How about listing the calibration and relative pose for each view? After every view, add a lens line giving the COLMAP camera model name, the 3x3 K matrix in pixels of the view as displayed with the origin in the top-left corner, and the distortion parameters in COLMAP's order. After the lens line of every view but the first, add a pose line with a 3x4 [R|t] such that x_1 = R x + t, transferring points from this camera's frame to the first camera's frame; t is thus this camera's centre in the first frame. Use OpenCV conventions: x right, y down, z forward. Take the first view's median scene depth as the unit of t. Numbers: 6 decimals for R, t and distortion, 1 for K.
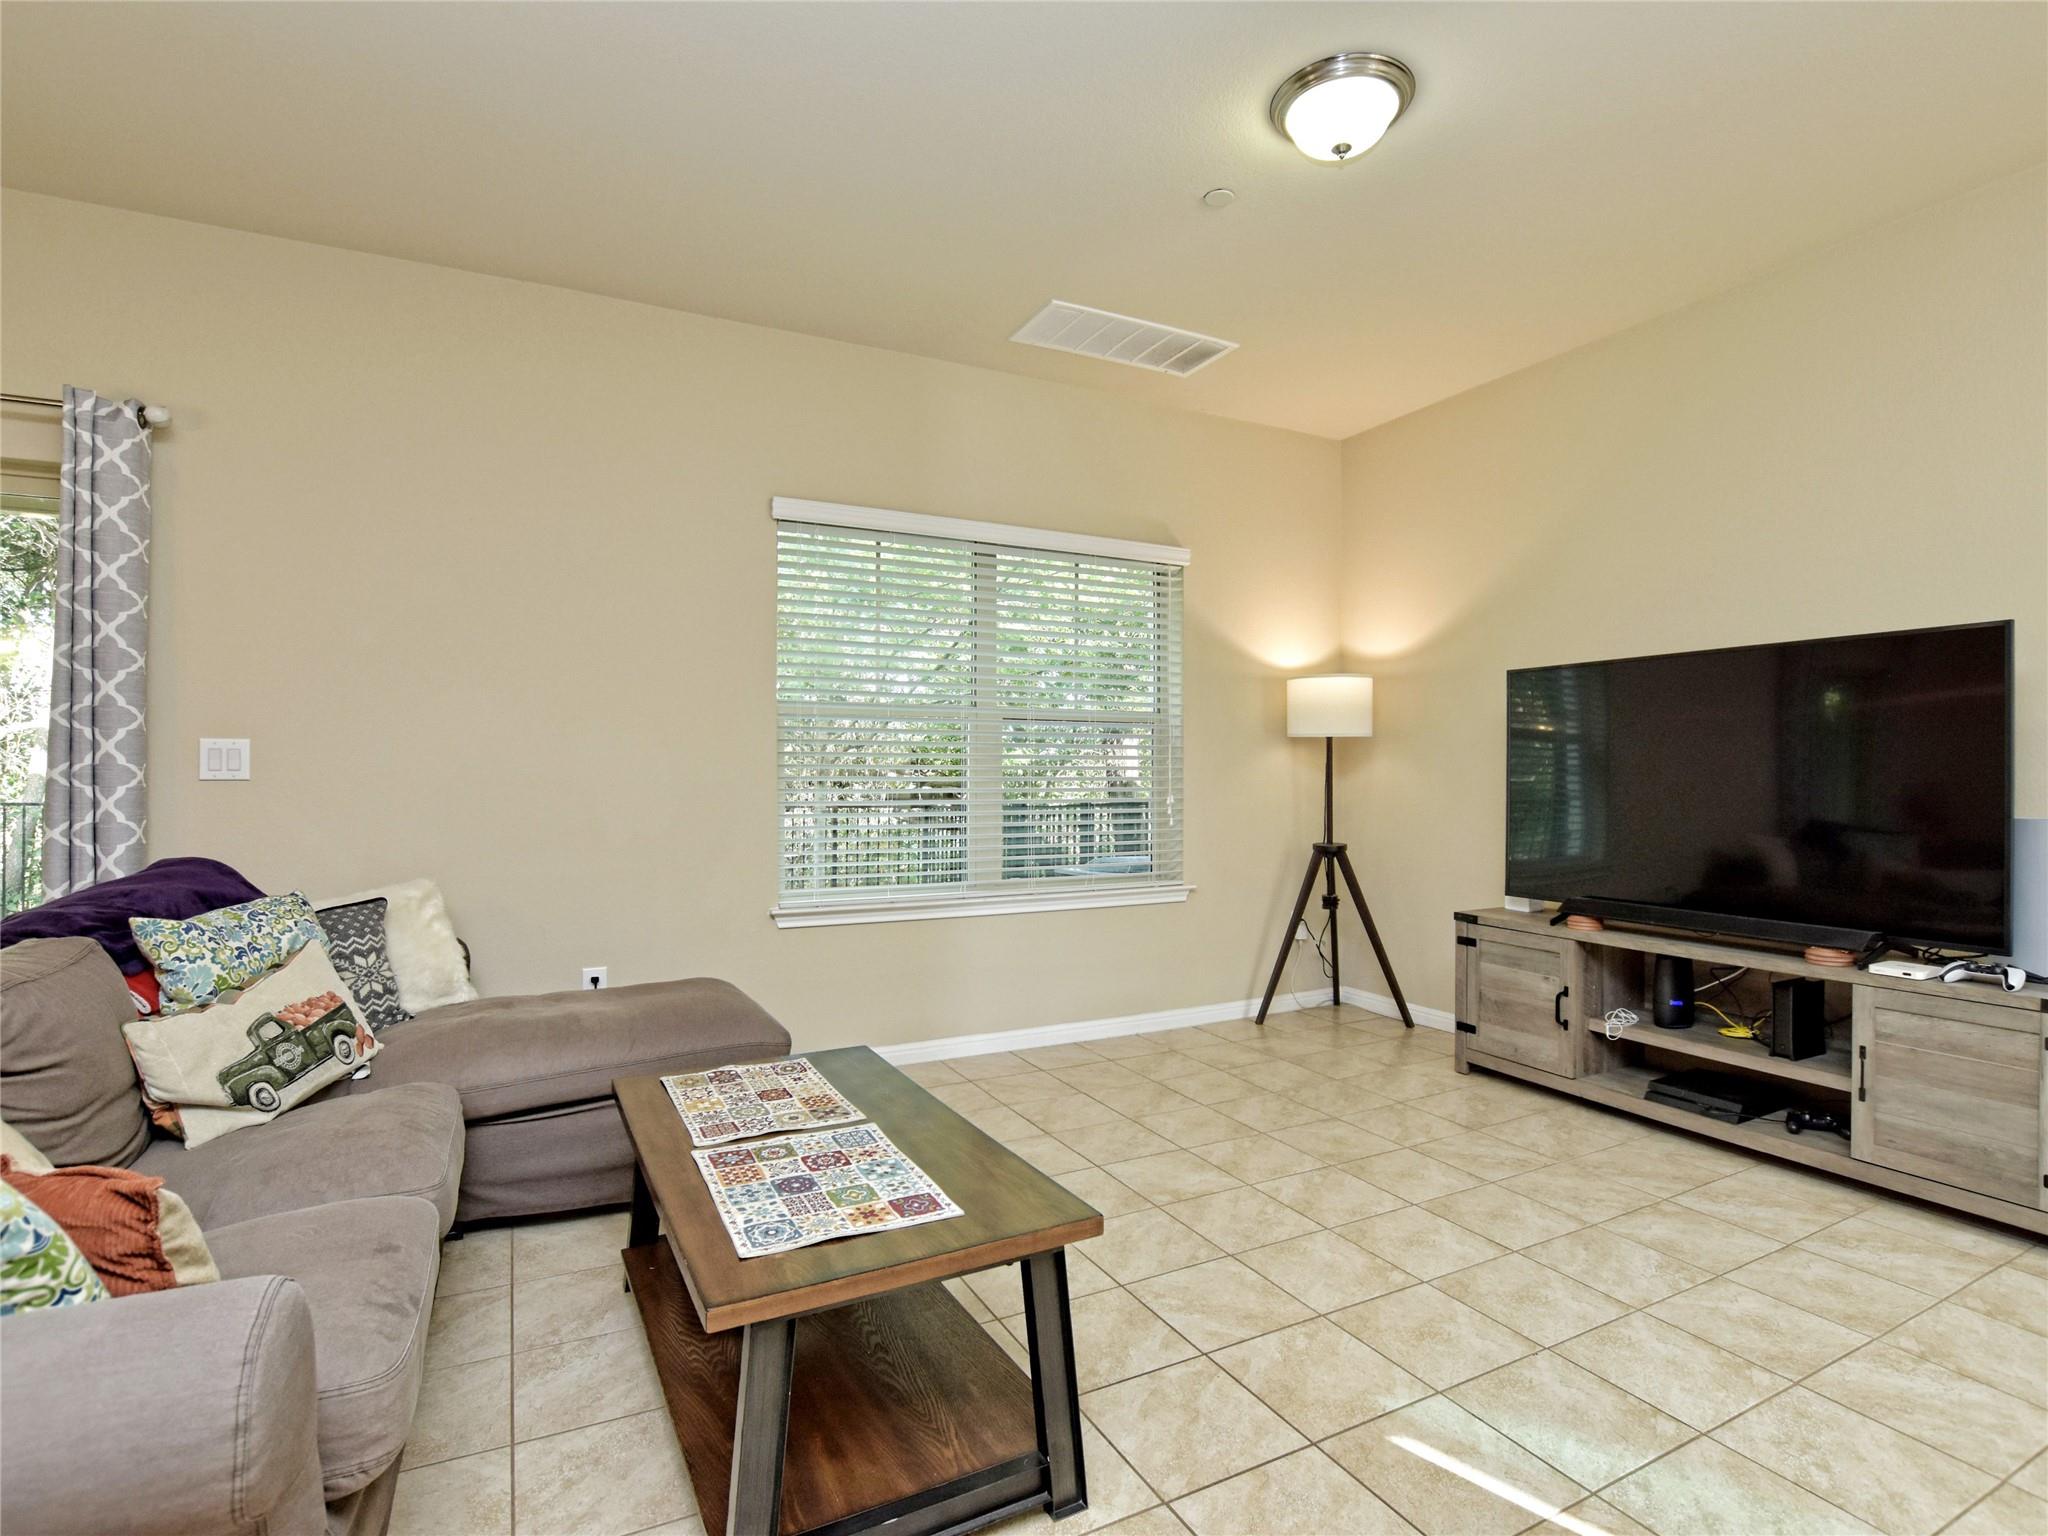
lens RADIAL K [[1011.5, 0, 1030.8], [0, 1011.5, 768.2], [0, 0, 1]] dist [-0.030374, 0.003059]
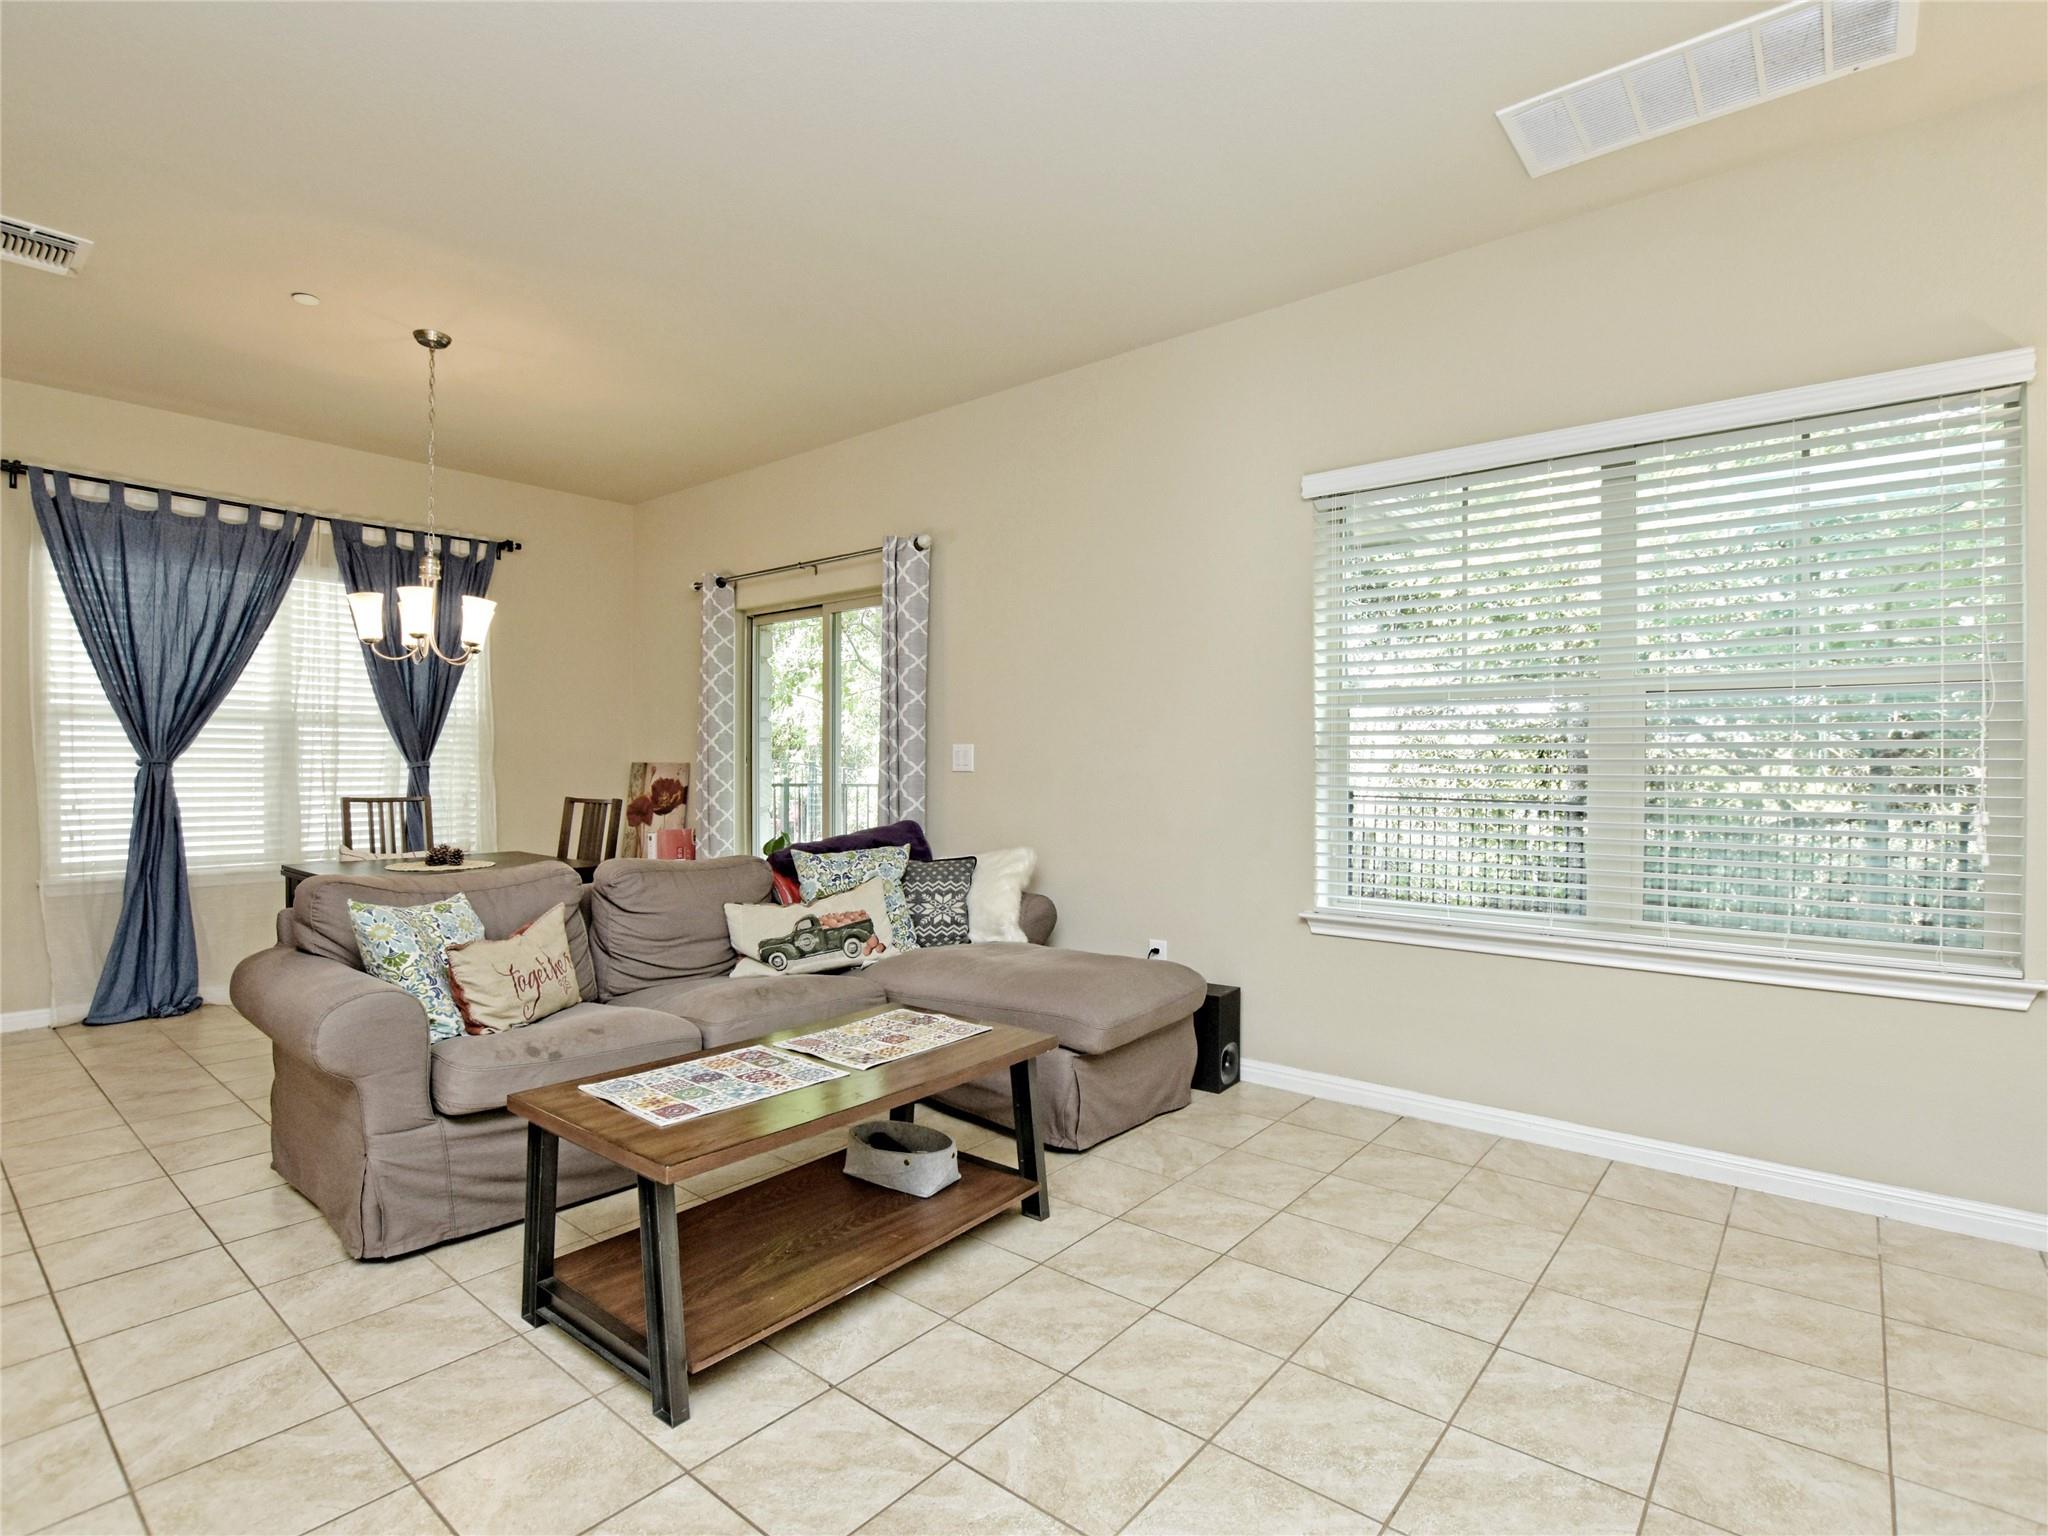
lens RADIAL K [[1016.1, 0, 1032.1], [0, 1016.1, 771.1], [0, 0, 1]] dist [-0.037438, 0.006261]
pose [[0.398137, 0.004092, -0.917317, 0.697014], [0.000842, 0.999988, 0.004826, 0.003970], [0.917326, -0.002694, 0.398129, 0.525108]]
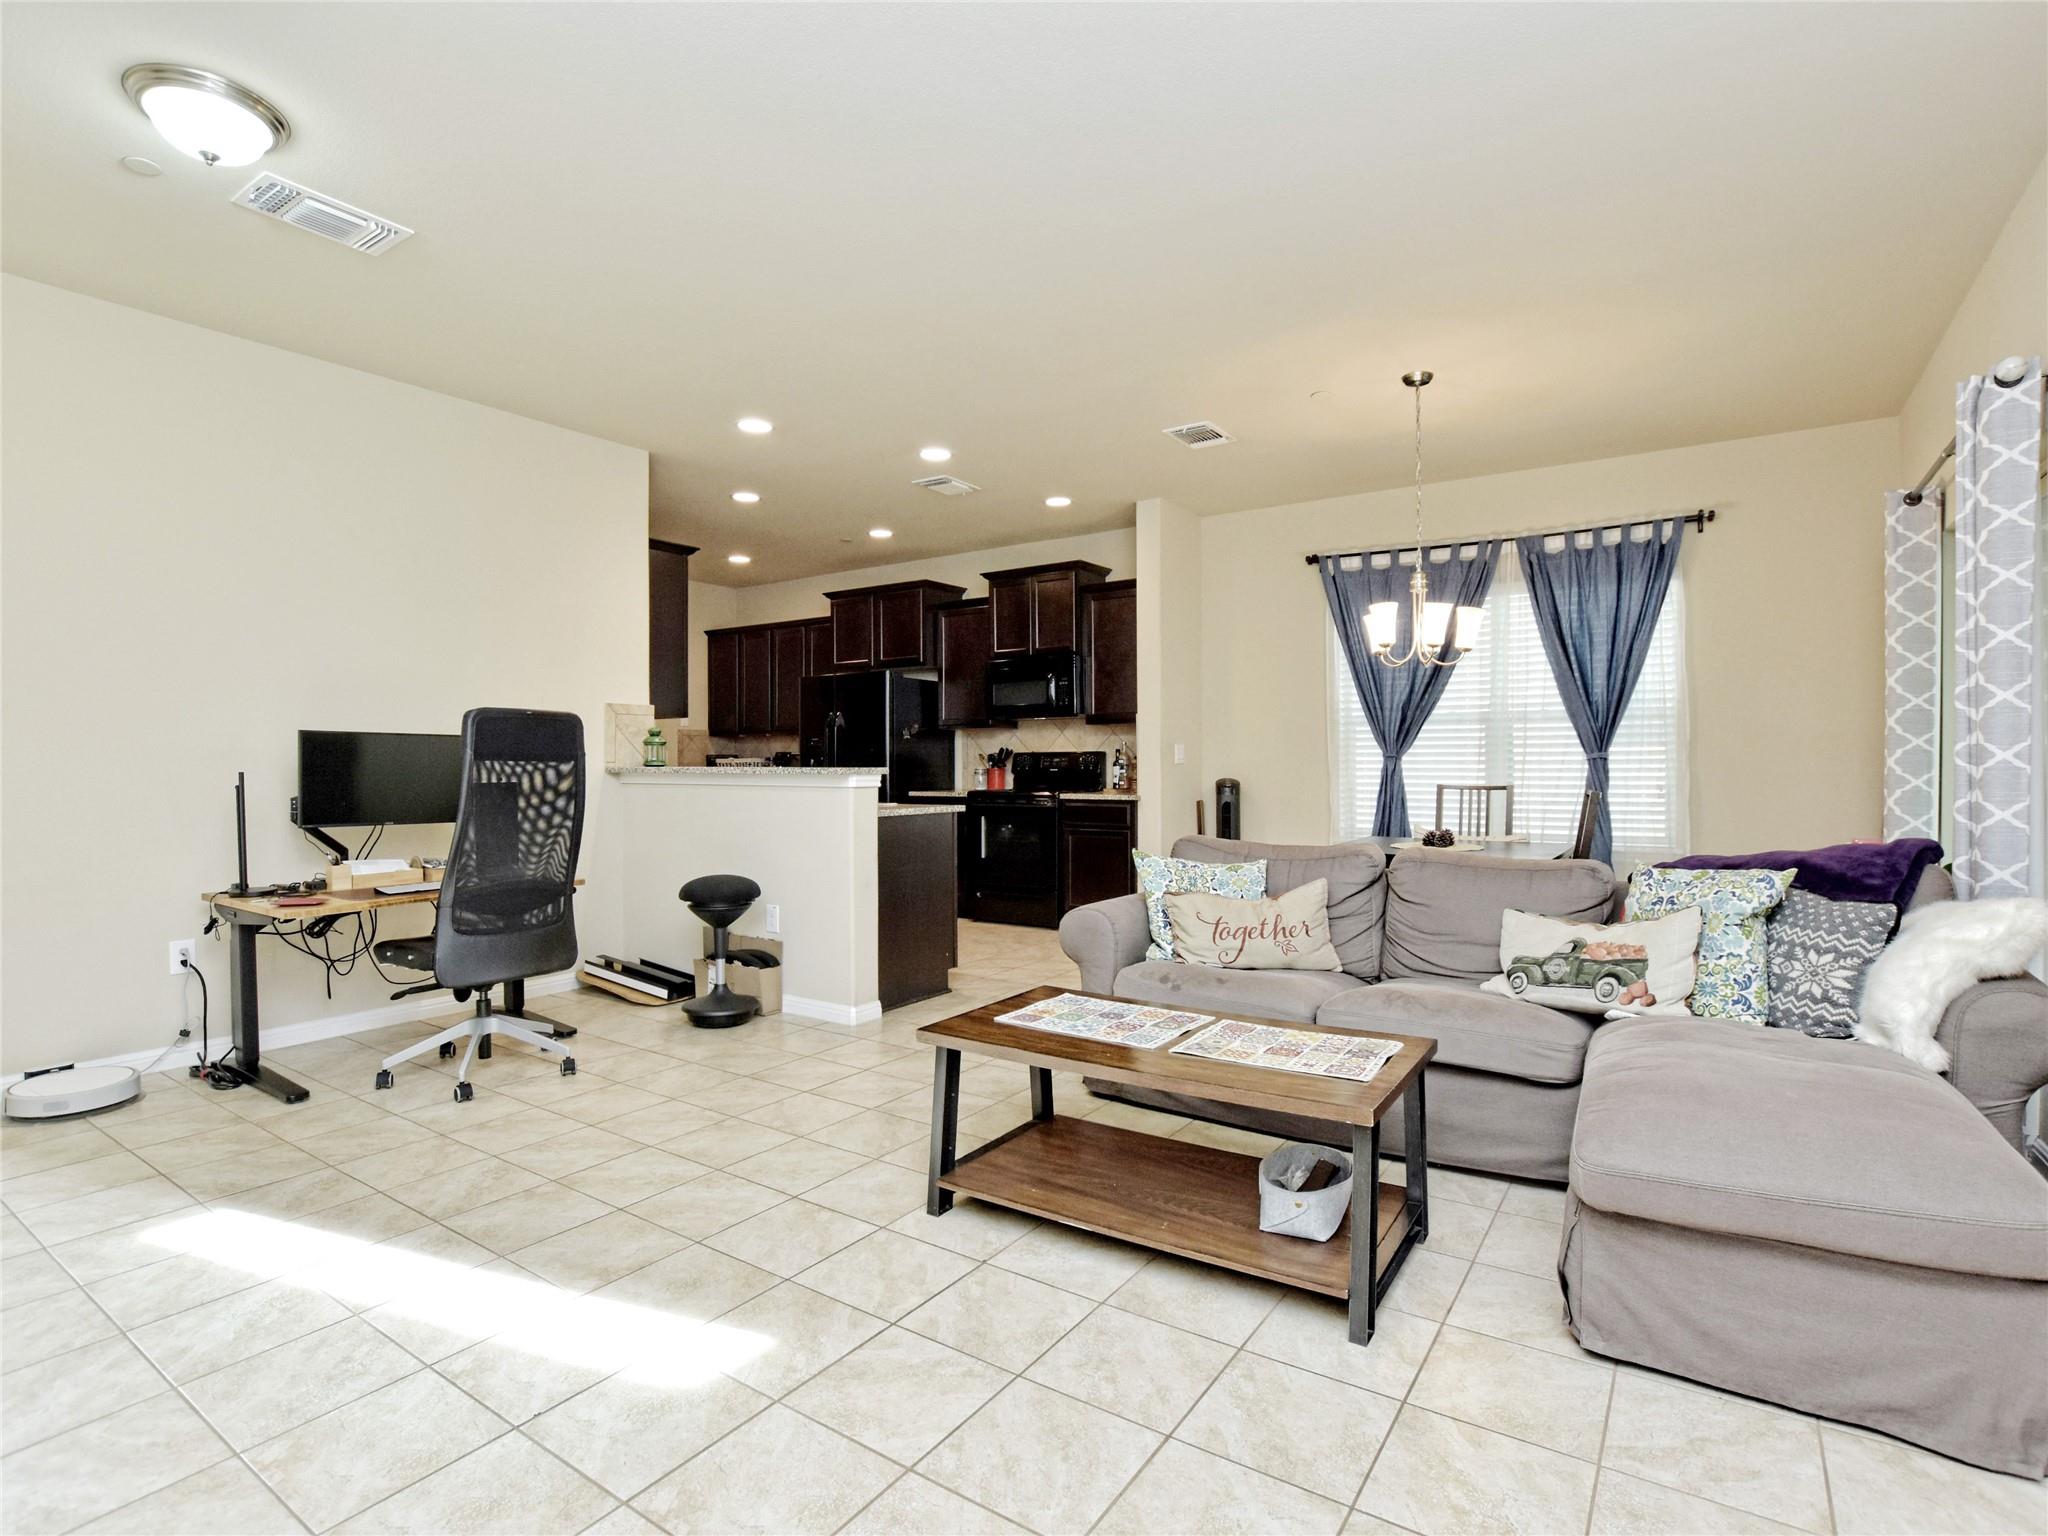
lens RADIAL K [[1014.7, 0, 1026.8], [0, 1014.7, 783.1], [0, 0, 1]] dist [-0.028988, 0.000671]
pose [[-0.878062, 0.011889, -0.478399, 0.387280], [0.004774, 0.999859, 0.016086, 0.014807], [0.478523, 0.011841, -0.877995, 1.410657]]
